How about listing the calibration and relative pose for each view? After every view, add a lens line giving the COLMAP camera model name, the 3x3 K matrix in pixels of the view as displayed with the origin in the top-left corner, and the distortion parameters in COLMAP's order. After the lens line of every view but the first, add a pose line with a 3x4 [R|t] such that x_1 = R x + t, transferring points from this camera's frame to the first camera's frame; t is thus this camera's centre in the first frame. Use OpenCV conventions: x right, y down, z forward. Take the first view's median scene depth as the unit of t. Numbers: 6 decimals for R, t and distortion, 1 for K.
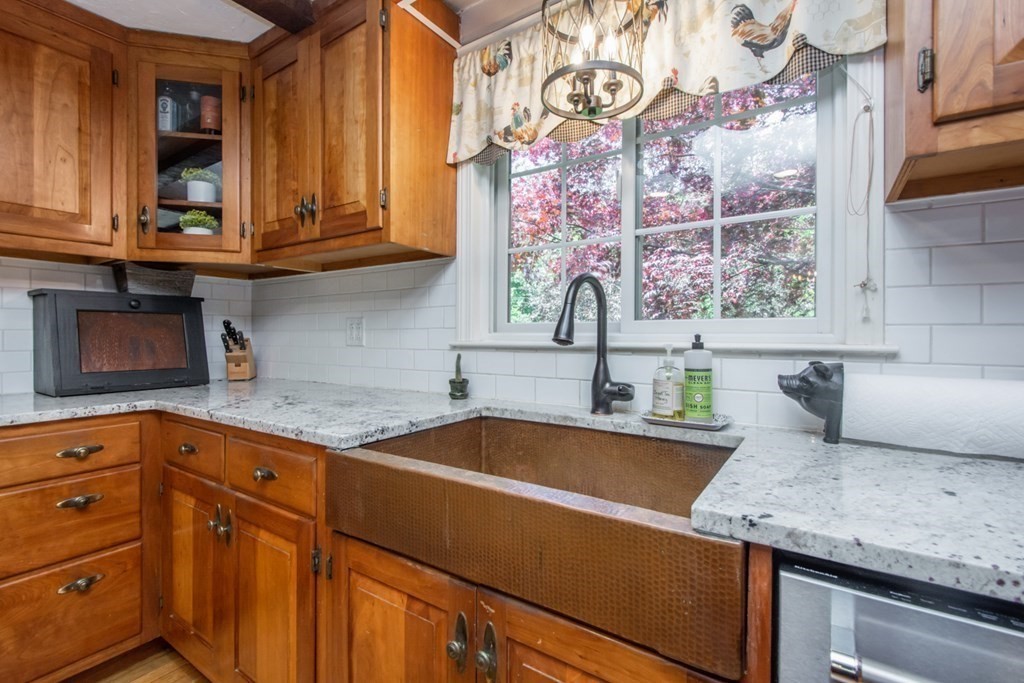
lens RADIAL K [[461.0, 0, 513.3], [0, 461.0, 337.4], [0, 0, 1]] dist [0.001669, 0.000030]
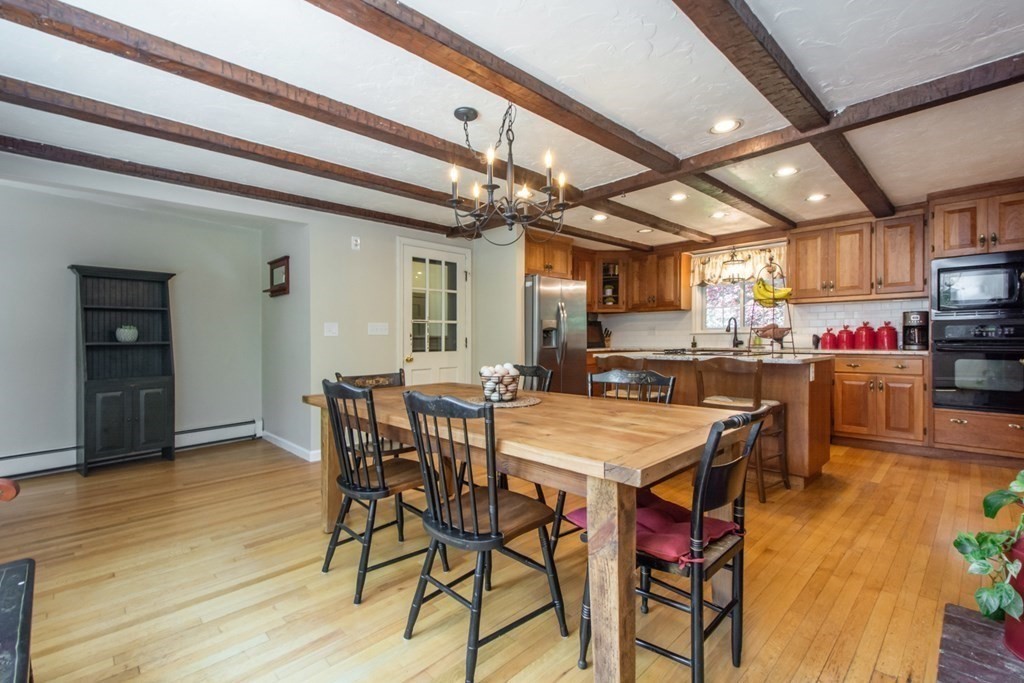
lens RADIAL K [[461.0, 0, 509.7], [0, 461.0, 341.7], [0, 0, 1]] dist [0.001669, 0.000030]
pose [[0.976797, -0.007350, -0.214040, -0.833705], [0.007470, 0.999972, -0.000249, 0.075731], [0.214036, -0.001356, 0.976825, -3.224359]]
